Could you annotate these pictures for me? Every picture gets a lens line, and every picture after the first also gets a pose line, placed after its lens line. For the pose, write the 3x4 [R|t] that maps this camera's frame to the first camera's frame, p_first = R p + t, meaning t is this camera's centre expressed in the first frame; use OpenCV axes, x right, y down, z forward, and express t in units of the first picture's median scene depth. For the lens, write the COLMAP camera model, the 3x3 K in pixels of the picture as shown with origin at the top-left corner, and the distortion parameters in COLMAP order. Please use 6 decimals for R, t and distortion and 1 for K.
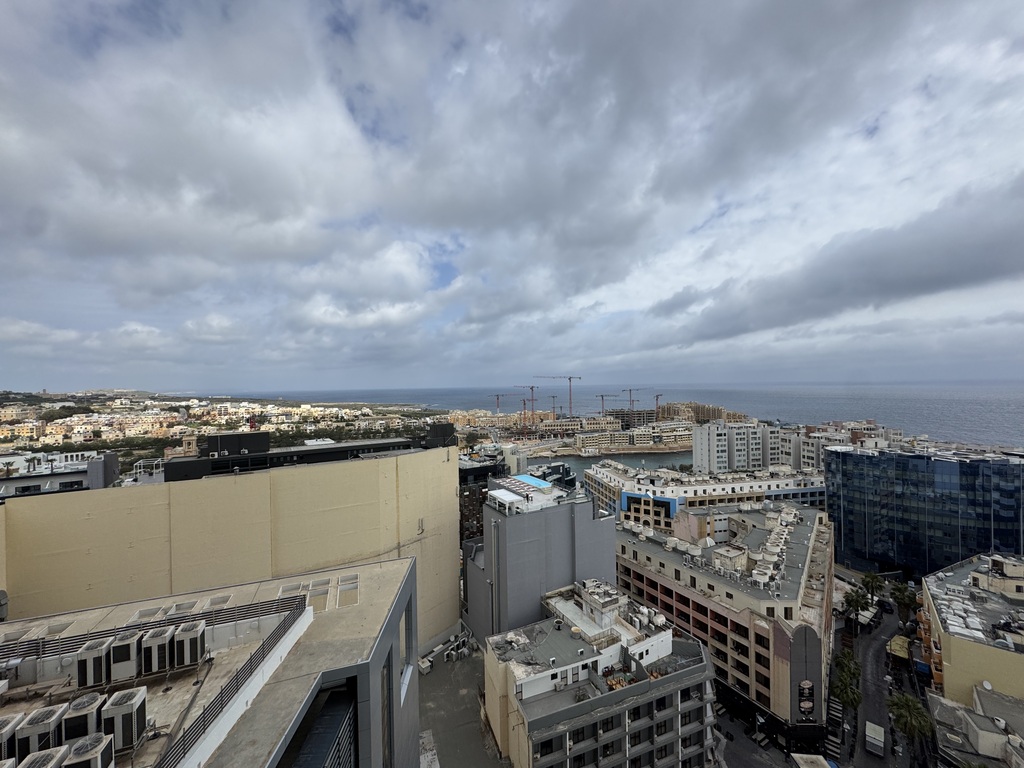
lens RADIAL K [[407.7, 0, 514.2], [0, 407.7, 383.5], [0, 0, 1]] dist [-0.003764, 0.000247]
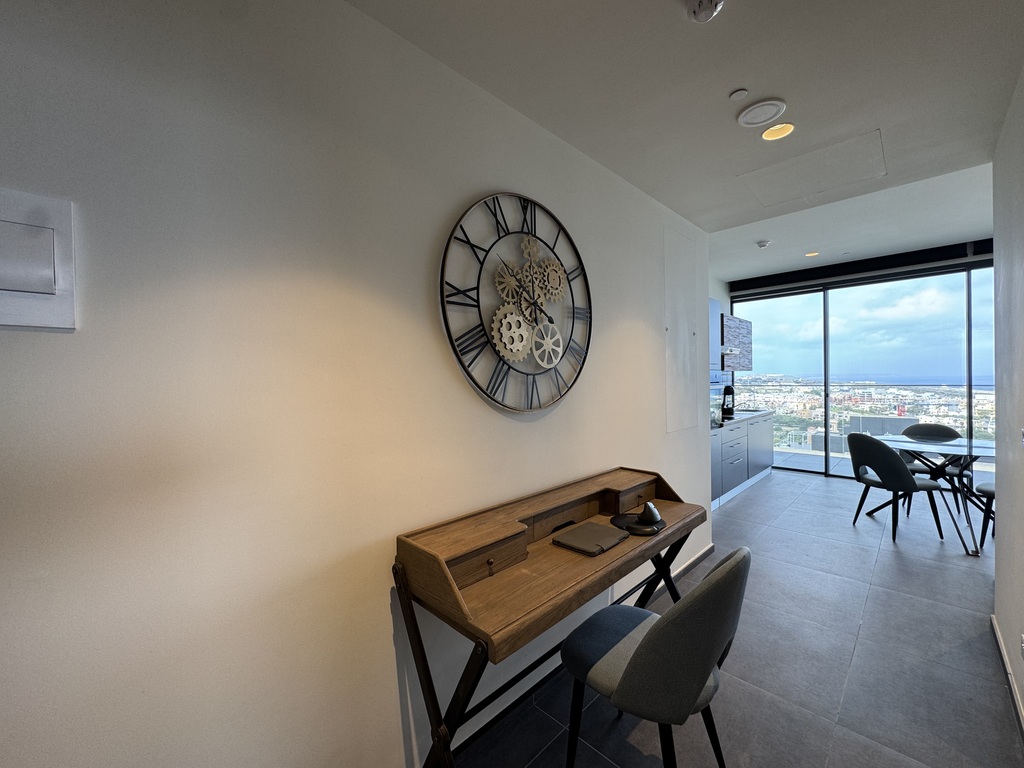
lens RADIAL K [[407.7, 0, 511.2], [0, 407.7, 379.4], [0, 0, 1]] dist [-0.003764, 0.000247]
pose [[0.229990, 0.013818, -0.973095, 0.130086], [0.013998, 0.999749, 0.017505, -0.004845], [0.973092, -0.017647, 0.229739, -0.170540]]
